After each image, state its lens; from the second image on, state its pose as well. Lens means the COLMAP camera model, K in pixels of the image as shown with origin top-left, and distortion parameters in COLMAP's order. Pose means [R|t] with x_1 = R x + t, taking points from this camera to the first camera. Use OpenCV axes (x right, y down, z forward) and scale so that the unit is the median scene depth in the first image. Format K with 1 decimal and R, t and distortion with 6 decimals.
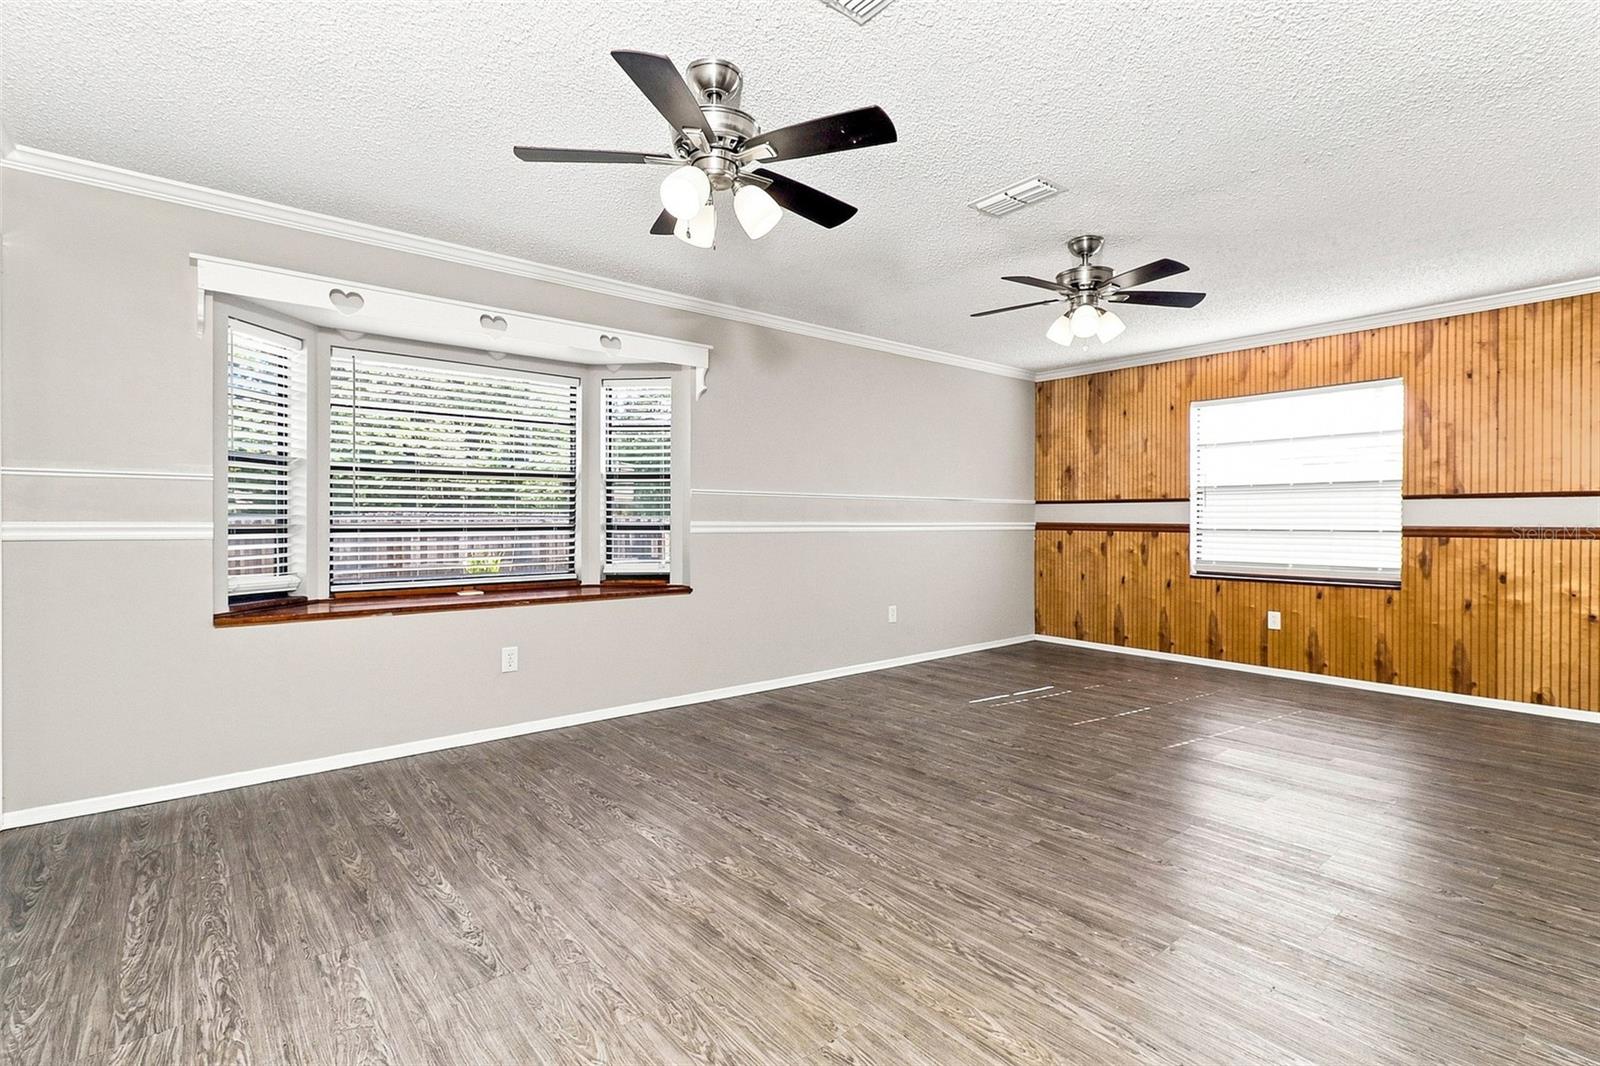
lens RADIAL K [[780.7, 0, 799.4], [0, 780.7, 515.7], [0, 0, 1]] dist [0.033333, 0.000608]
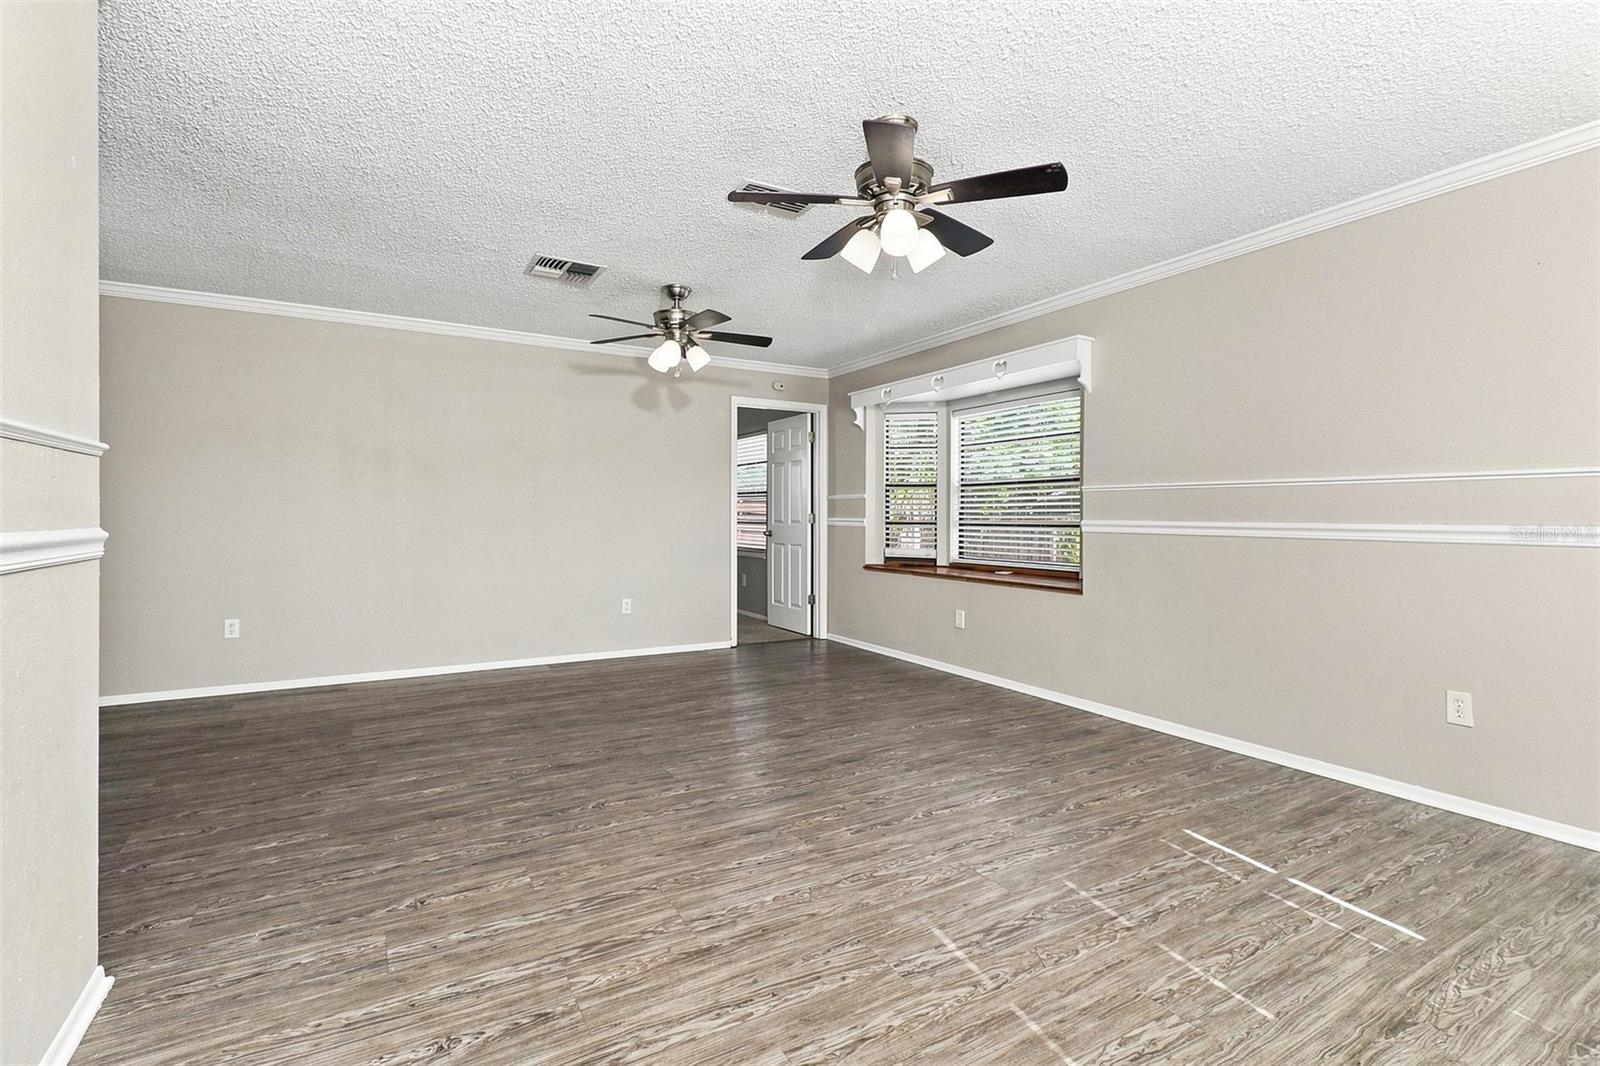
lens RADIAL K [[748.1, 0, 816.4], [0, 748.1, 522.6], [0, 0, 1]] dist [0.018929, 0.000077]
pose [[-0.186004, 0.002872, -0.982545, 1.021420], [0.001592, 0.999995, 0.002621, 0.009230], [0.982548, -0.001077, -0.186008, 1.042955]]
